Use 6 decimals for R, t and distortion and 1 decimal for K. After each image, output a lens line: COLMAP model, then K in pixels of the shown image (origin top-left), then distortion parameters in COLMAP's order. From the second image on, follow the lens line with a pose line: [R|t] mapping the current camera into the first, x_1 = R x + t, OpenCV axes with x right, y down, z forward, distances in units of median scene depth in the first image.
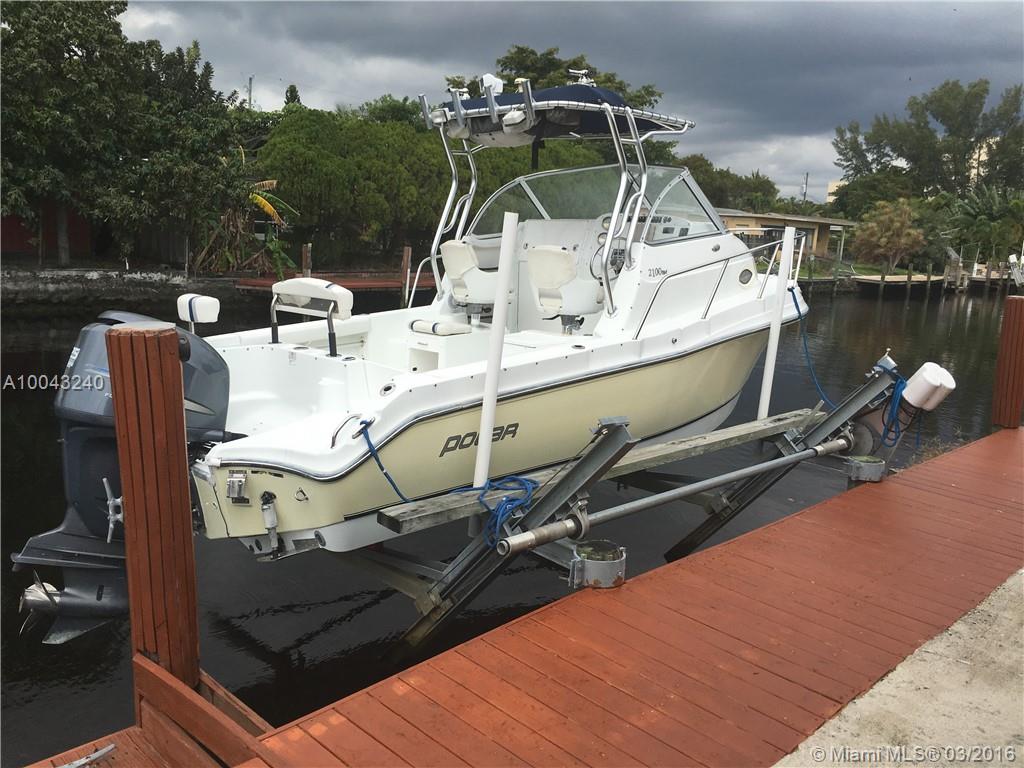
lens RADIAL K [[867.9, 0, 506.8], [0, 867.9, 361.4], [0, 0, 1]] dist [0.063769, -0.099116]
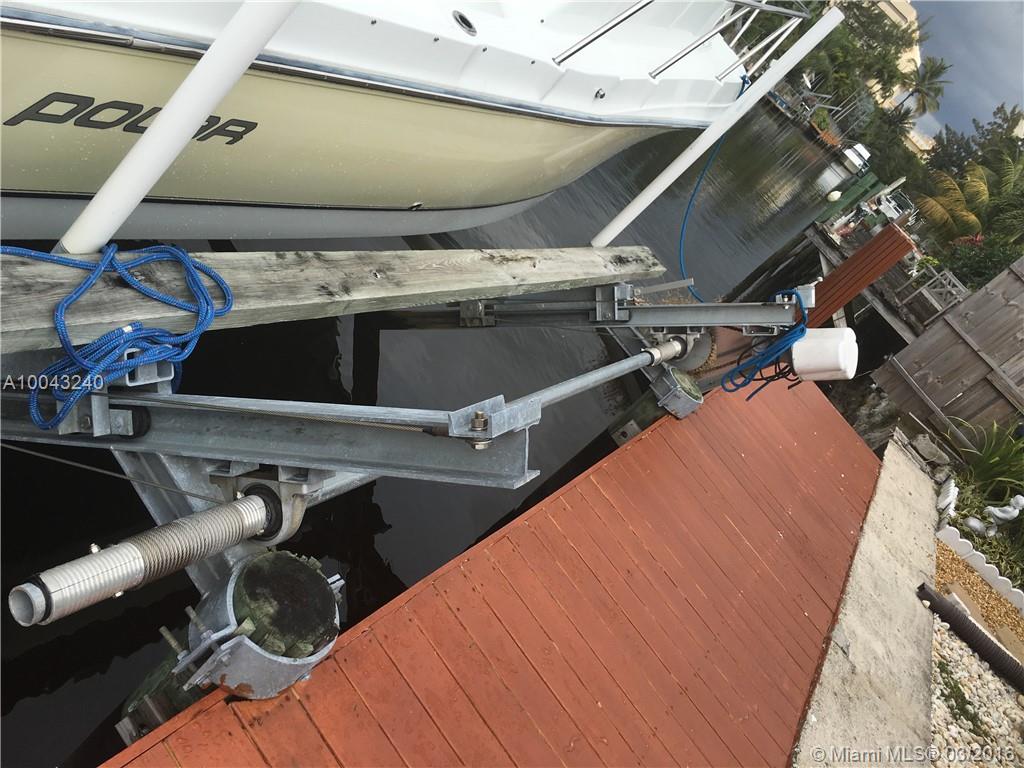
lens RADIAL K [[867.9, 0, 506.8], [0, 867.9, 361.4], [0, 0, 1]] dist [0.063769, -0.099116]
pose [[0.776408, 0.414102, 0.475090, -0.009762], [-0.591316, 0.739440, 0.321830, -0.010443], [-0.218030, -0.530799, 0.818972, 0.124441]]
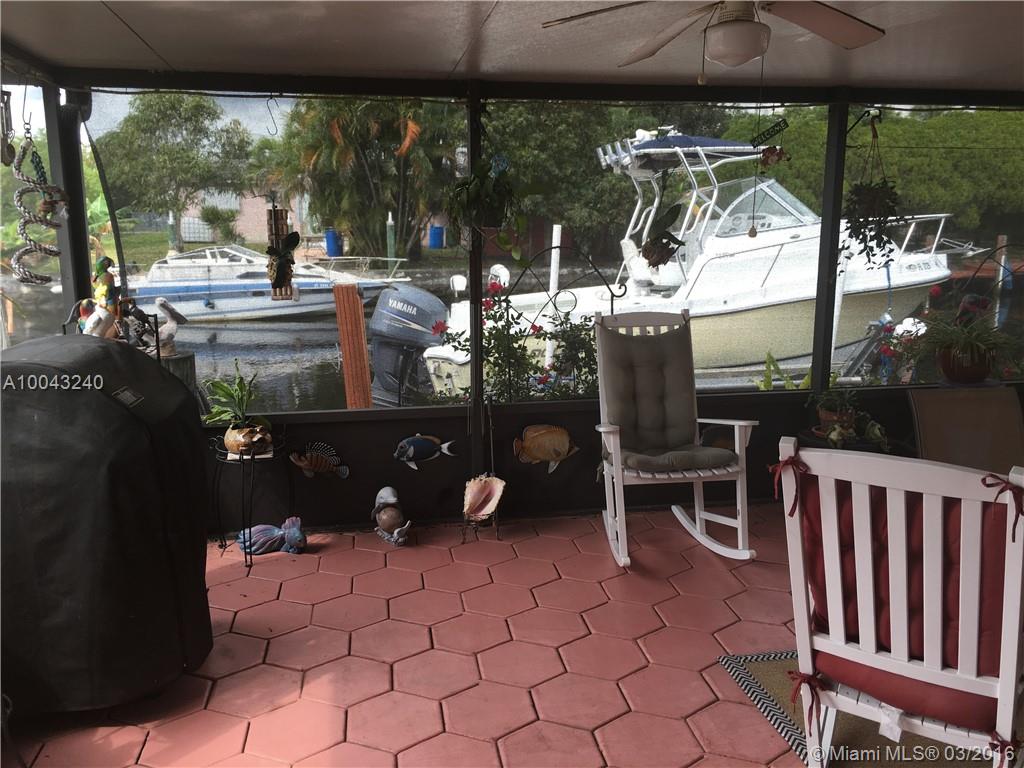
lens RADIAL K [[867.9, 0, 506.8], [0, 867.9, 361.4], [0, 0, 1]] dist [0.063769, -0.099116]
pose [[0.820826, 0.041880, -0.569642, 0.187380], [-0.039195, 0.999087, 0.016974, 0.016996], [0.569833, 0.008394, 0.821718, -0.108289]]
